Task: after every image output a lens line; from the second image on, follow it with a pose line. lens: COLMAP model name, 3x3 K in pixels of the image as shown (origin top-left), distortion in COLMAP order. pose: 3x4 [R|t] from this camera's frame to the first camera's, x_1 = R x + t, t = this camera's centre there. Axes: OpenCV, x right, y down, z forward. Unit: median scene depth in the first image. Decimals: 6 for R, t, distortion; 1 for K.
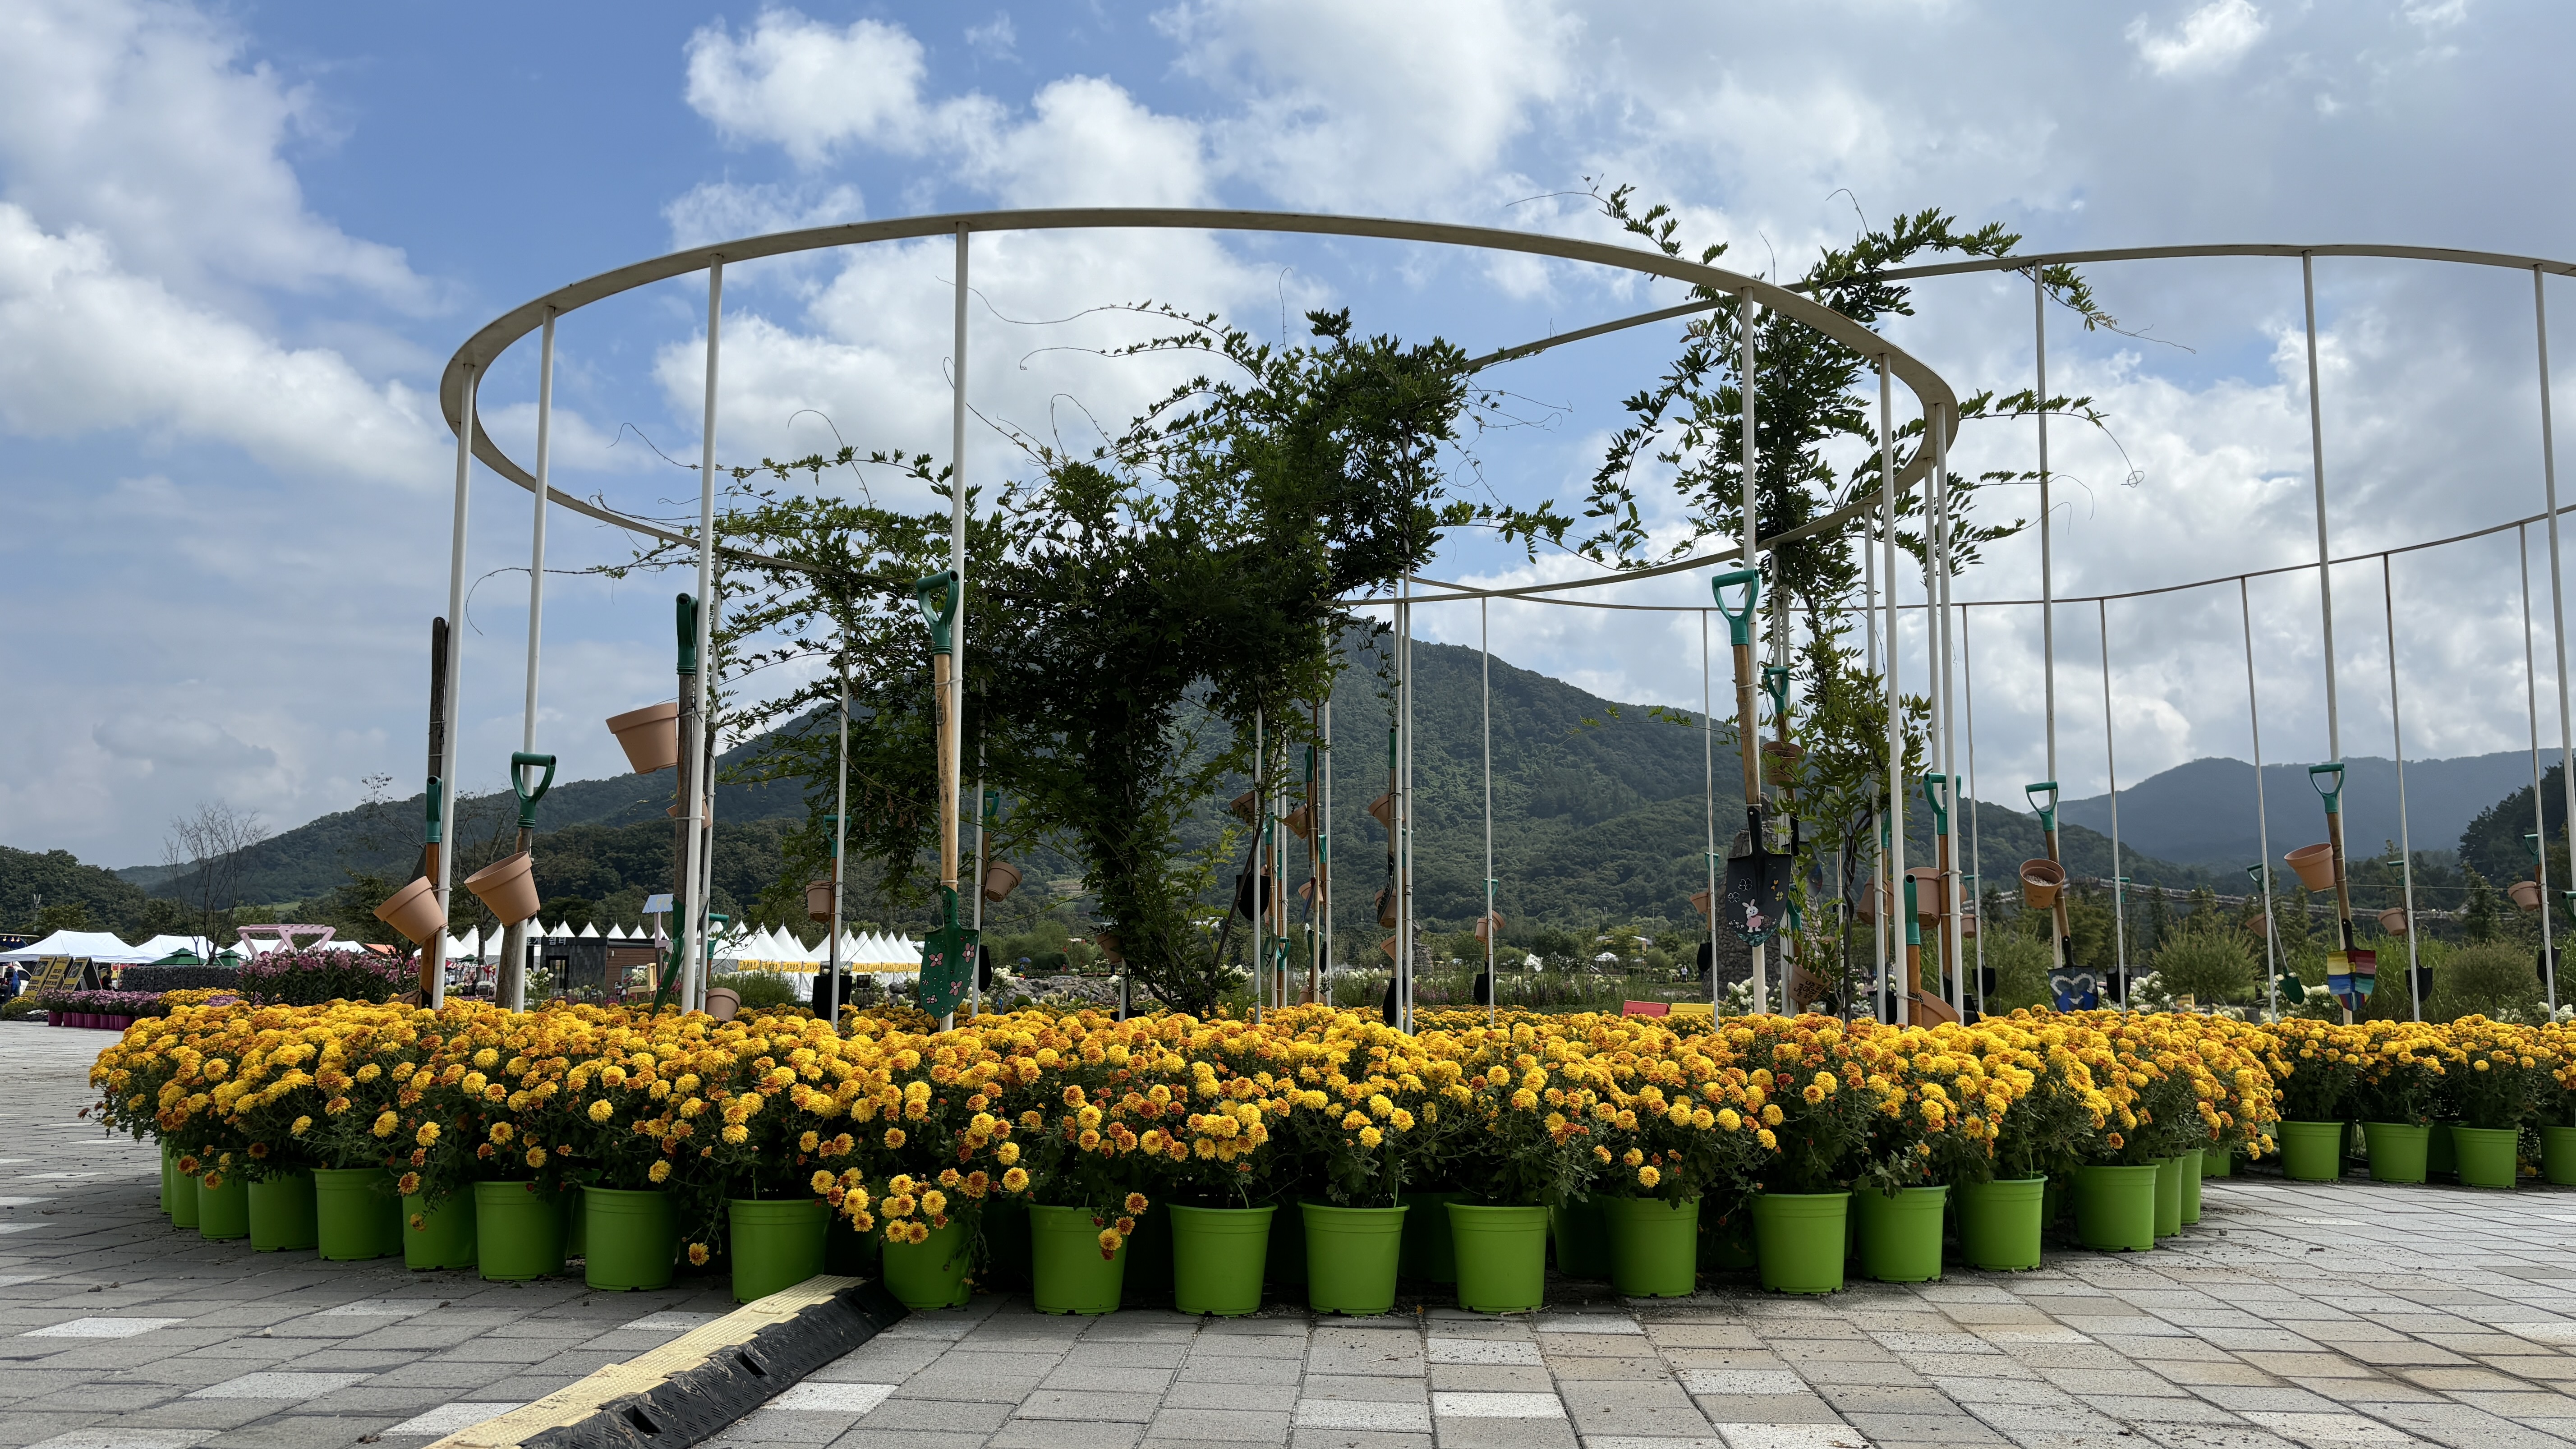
lens RADIAL K [[2006.7, 0, 1289.5], [0, 2006.7, 718.7], [0, 0, 1]] dist [0.049594, -0.026352]
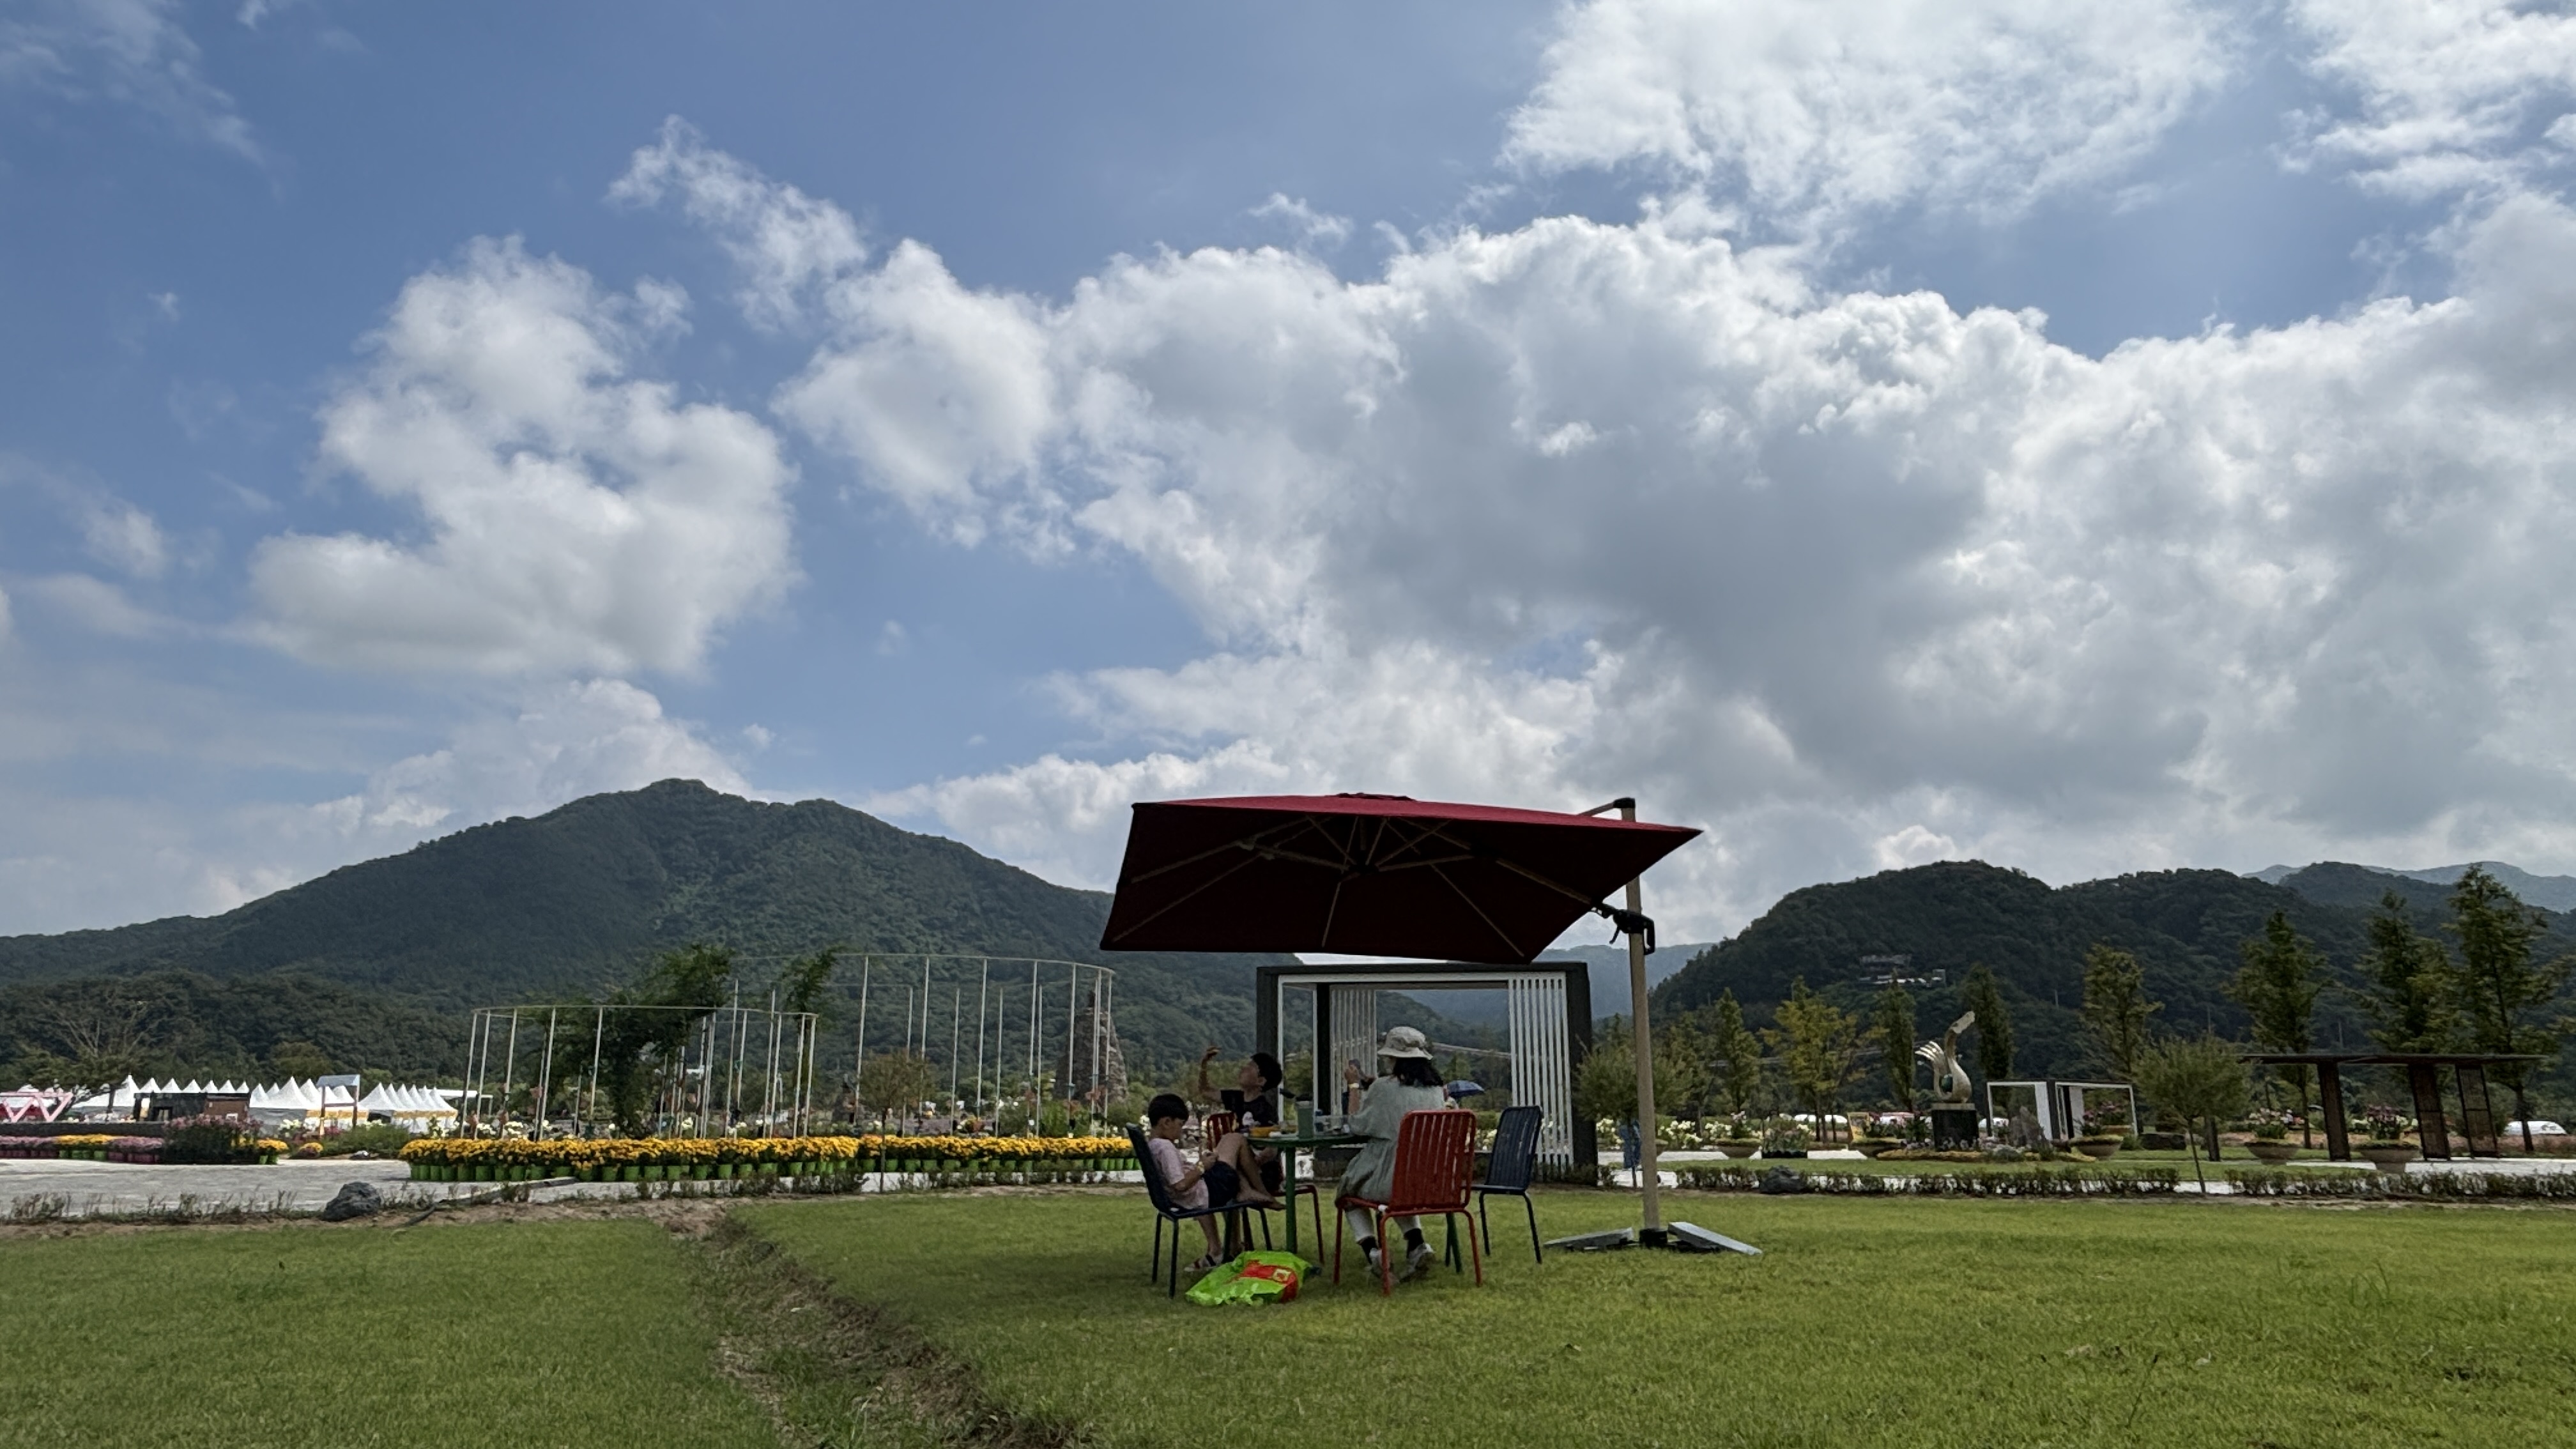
lens RADIAL K [[1637.6, 0, 1332.9], [0, 1637.6, 725.7], [0, 0, 1]] dist [-0.000214, -0.016691]
pose [[0.949309, 0.062520, 0.308063, 0.022988], [-0.030145, 0.993611, -0.108756, -0.039311], [-0.312894, 0.093956, 0.945129, -0.281743]]
